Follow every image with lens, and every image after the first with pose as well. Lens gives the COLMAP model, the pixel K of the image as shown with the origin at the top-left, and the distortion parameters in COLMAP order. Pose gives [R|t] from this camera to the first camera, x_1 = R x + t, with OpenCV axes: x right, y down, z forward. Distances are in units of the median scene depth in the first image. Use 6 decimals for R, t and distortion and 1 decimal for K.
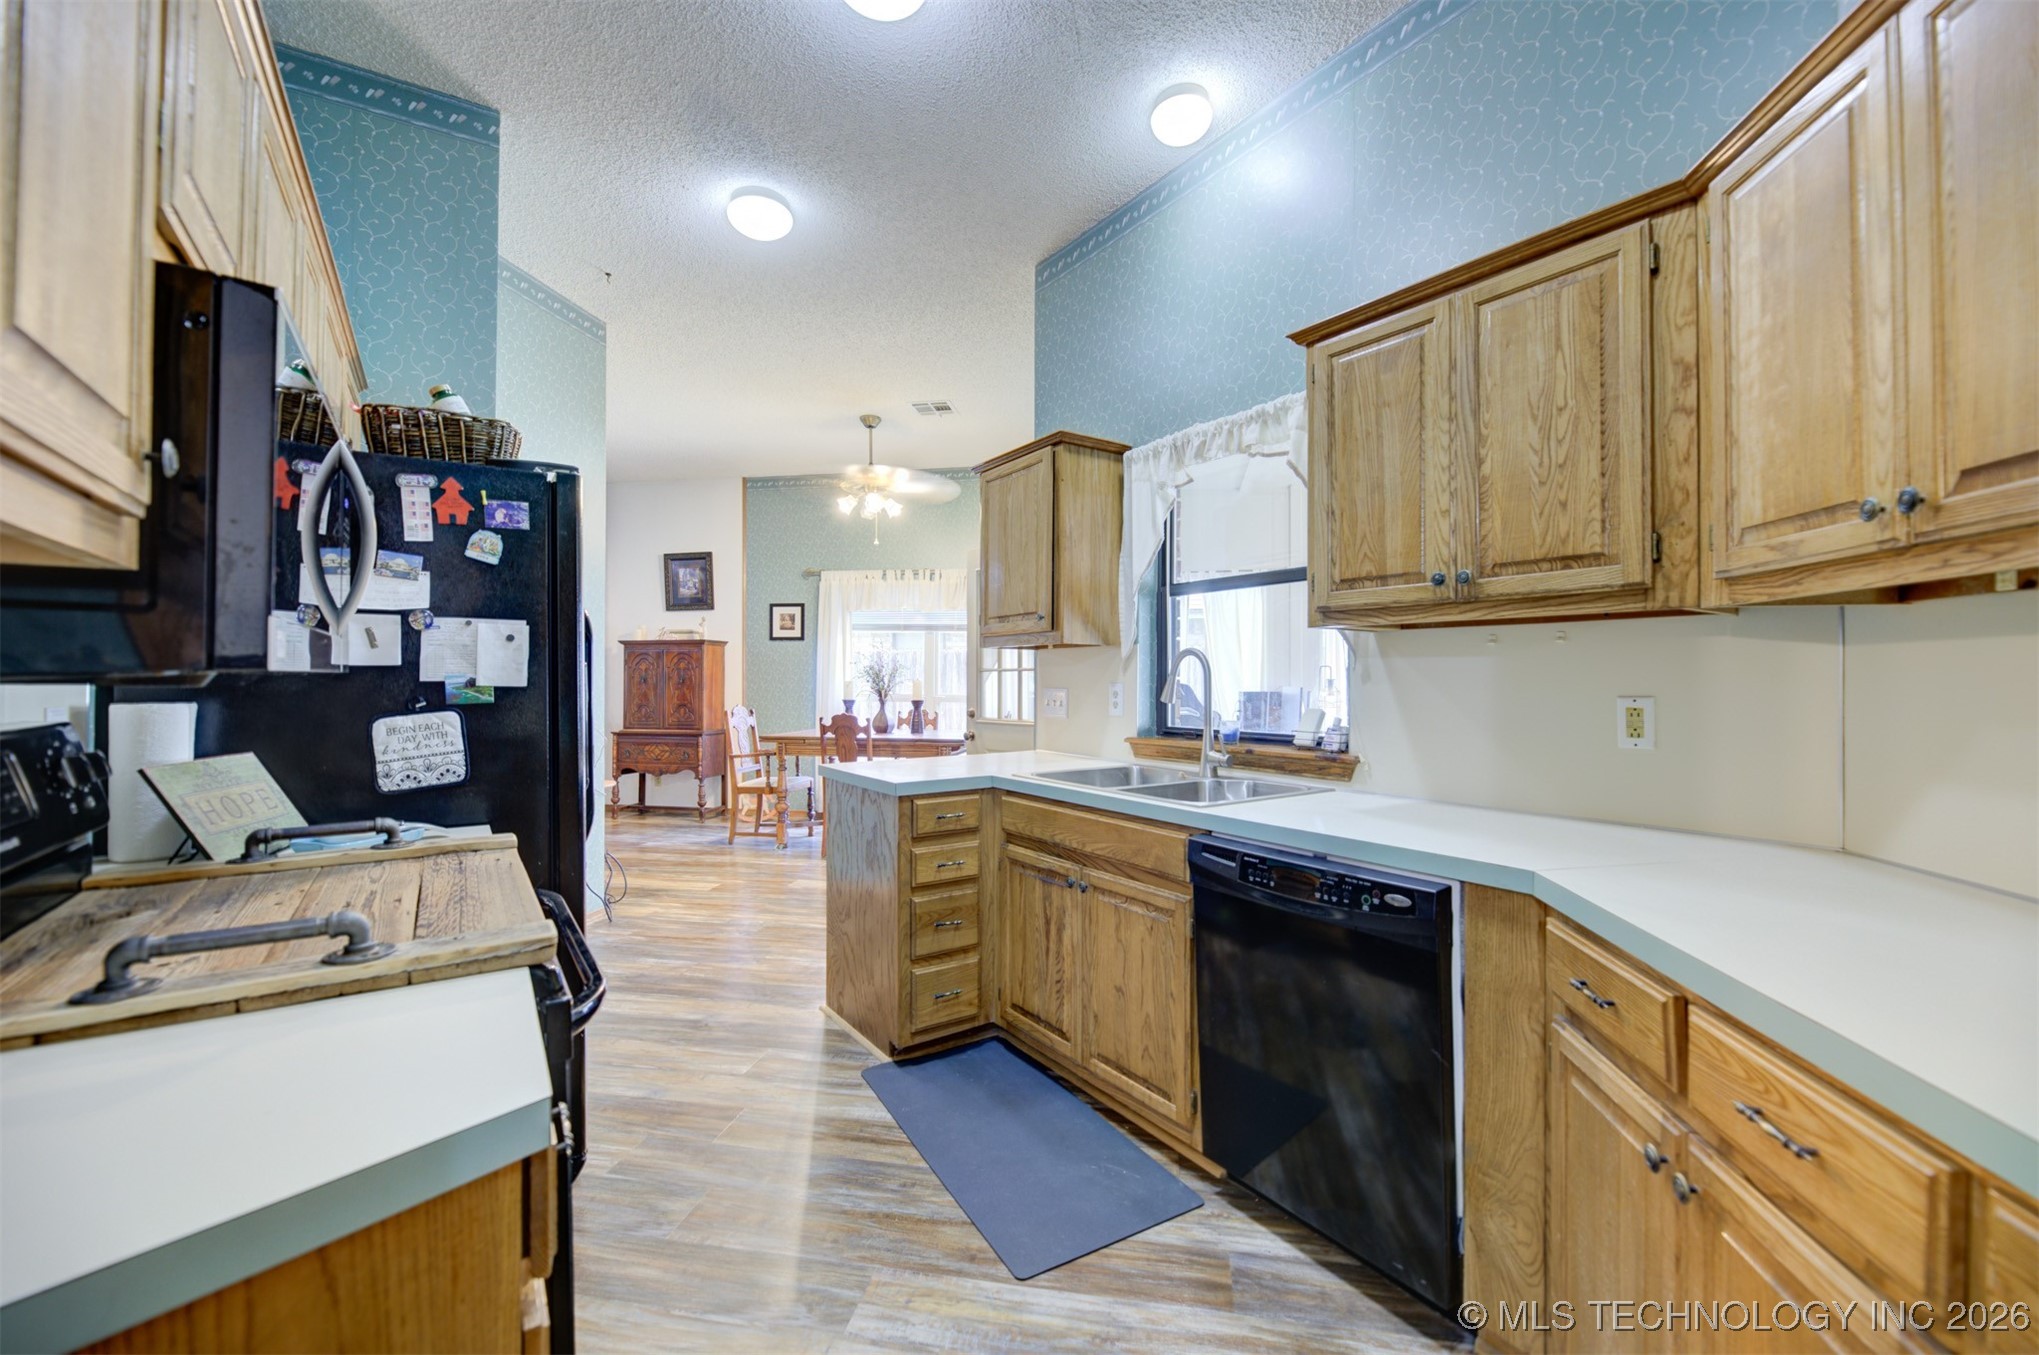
lens RADIAL K [[820.9, 0, 1028.2], [0, 820.9, 676.4], [0, 0, 1]] dist [-0.004804, -0.000460]
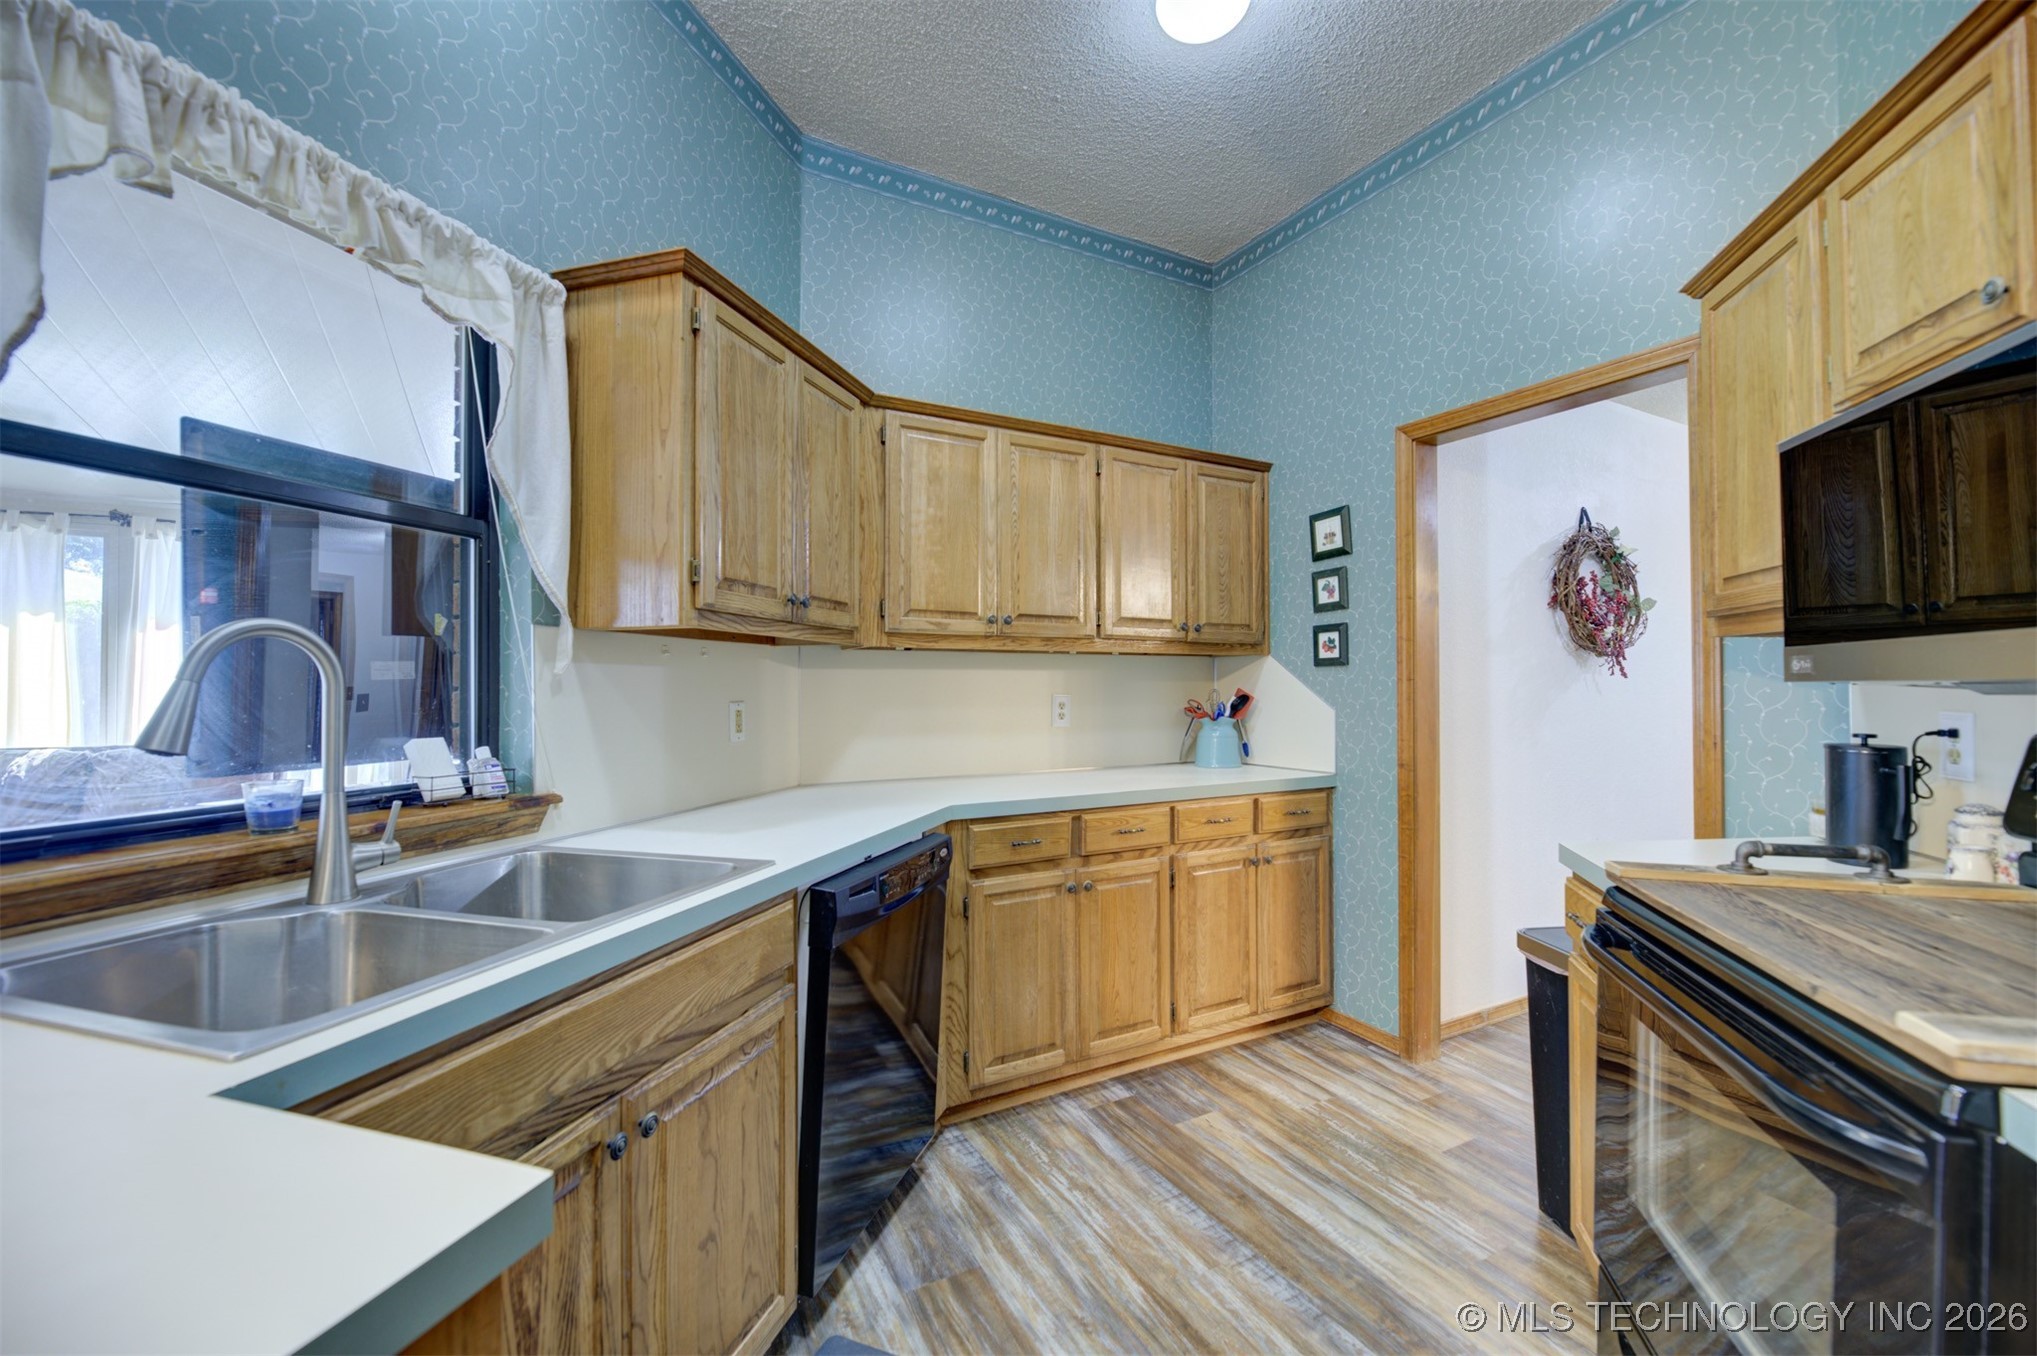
lens RADIAL K [[820.1, 0, 1027.2], [0, 820.1, 676.9], [0, 0, 1]] dist [-0.004804, -0.000460]
pose [[-0.624232, 0.007537, 0.781202, -0.387457], [-0.001647, 0.999939, -0.010964, -0.001156], [-0.781237, -0.008131, -0.624182, 0.973880]]
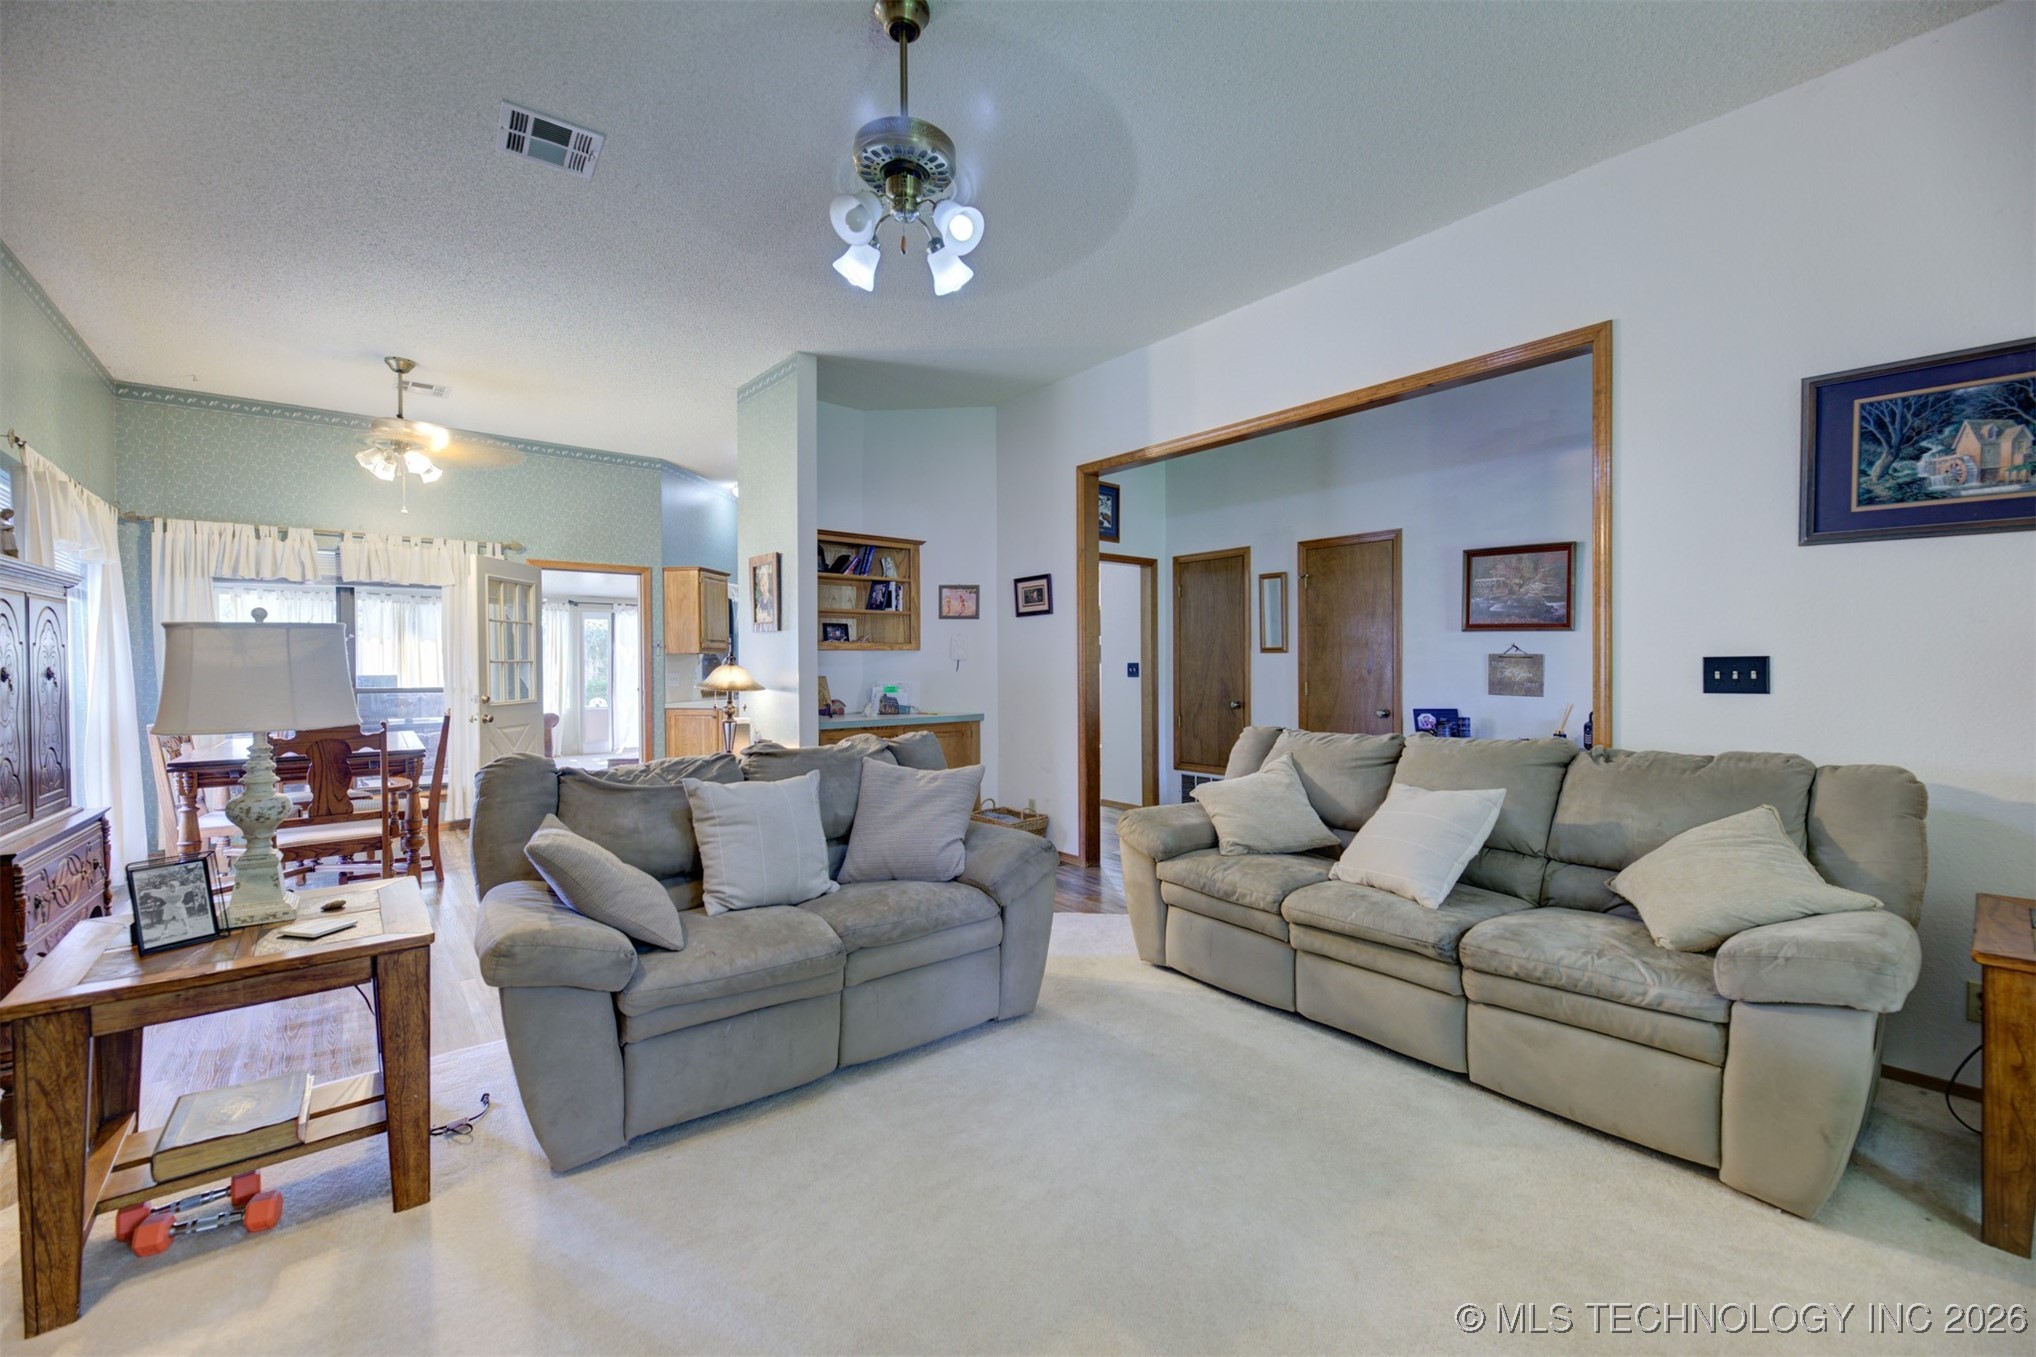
lens RADIAL K [[819.7, 0, 1026.7], [0, 819.7, 677.4], [0, 0, 1]] dist [-0.004804, -0.000460]
pose [[-0.759679, -0.009527, 0.650228, -2.643655], [-0.000878, 0.999907, 0.013625, -0.003822], [-0.650298, 0.009780, -0.759617, 2.626690]]
